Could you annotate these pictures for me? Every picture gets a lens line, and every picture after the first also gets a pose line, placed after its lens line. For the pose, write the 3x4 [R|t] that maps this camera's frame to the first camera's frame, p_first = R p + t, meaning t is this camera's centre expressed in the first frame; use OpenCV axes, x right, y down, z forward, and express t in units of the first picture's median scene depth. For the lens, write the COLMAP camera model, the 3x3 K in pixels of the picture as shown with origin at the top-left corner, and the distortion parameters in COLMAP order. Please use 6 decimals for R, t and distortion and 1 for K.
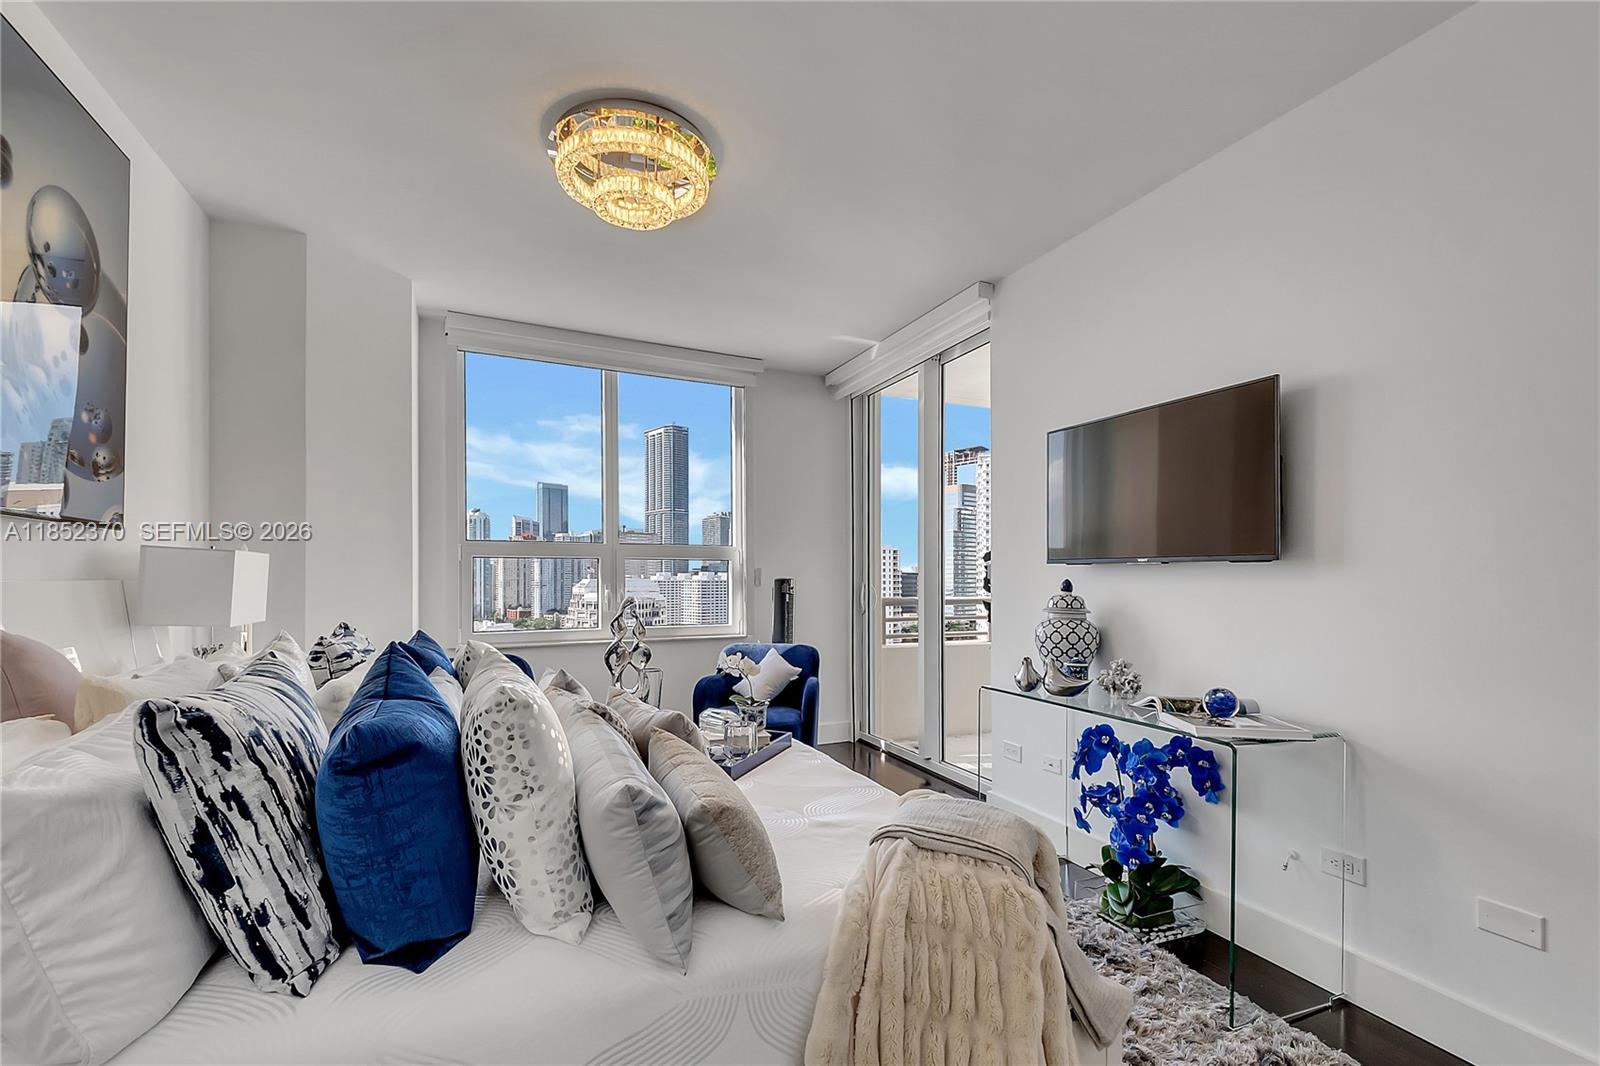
lens RADIAL K [[730.5, 0, 802.3], [0, 730.5, 573.7], [0, 0, 1]] dist [-0.000590, -0.000475]
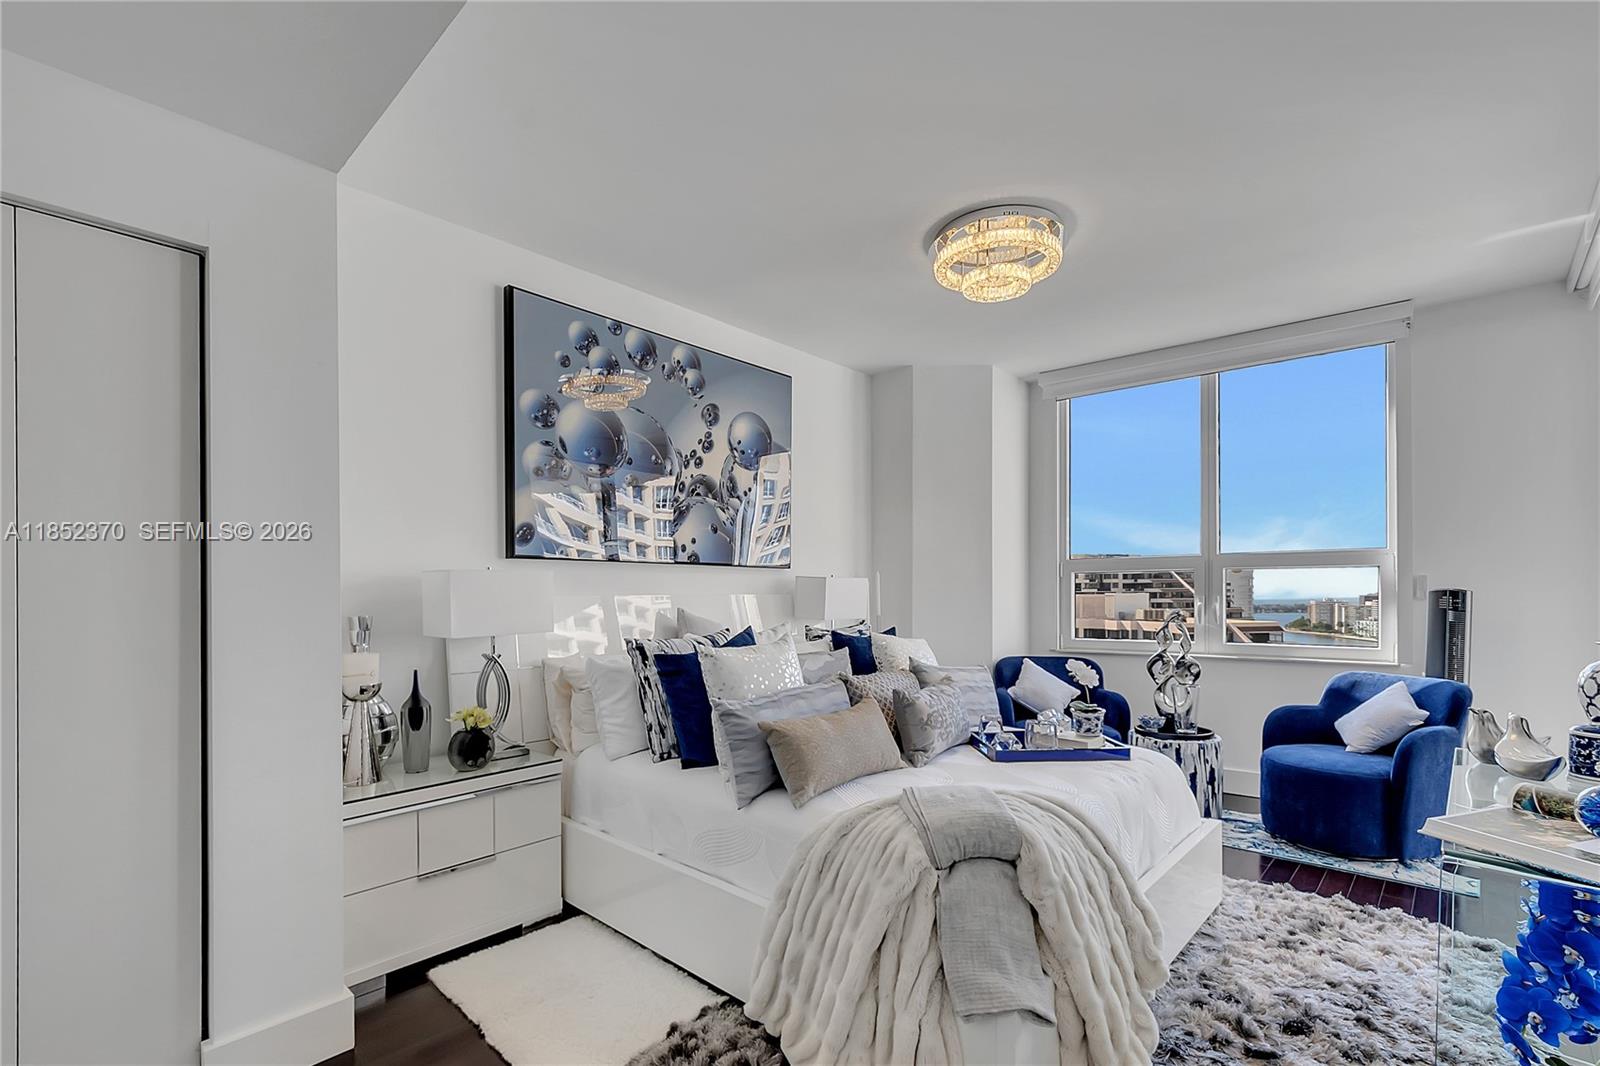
lens RADIAL K [[751.4, 0, 803.2], [0, 751.4, 595.2], [0, 0, 1]] dist [0.001893, 0.000053]
pose [[0.386136, 0.000376, -0.922442, 1.564327], [0.014134, 0.999880, 0.006325, 0.001751], [0.922333, -0.015480, 0.386085, 0.409803]]
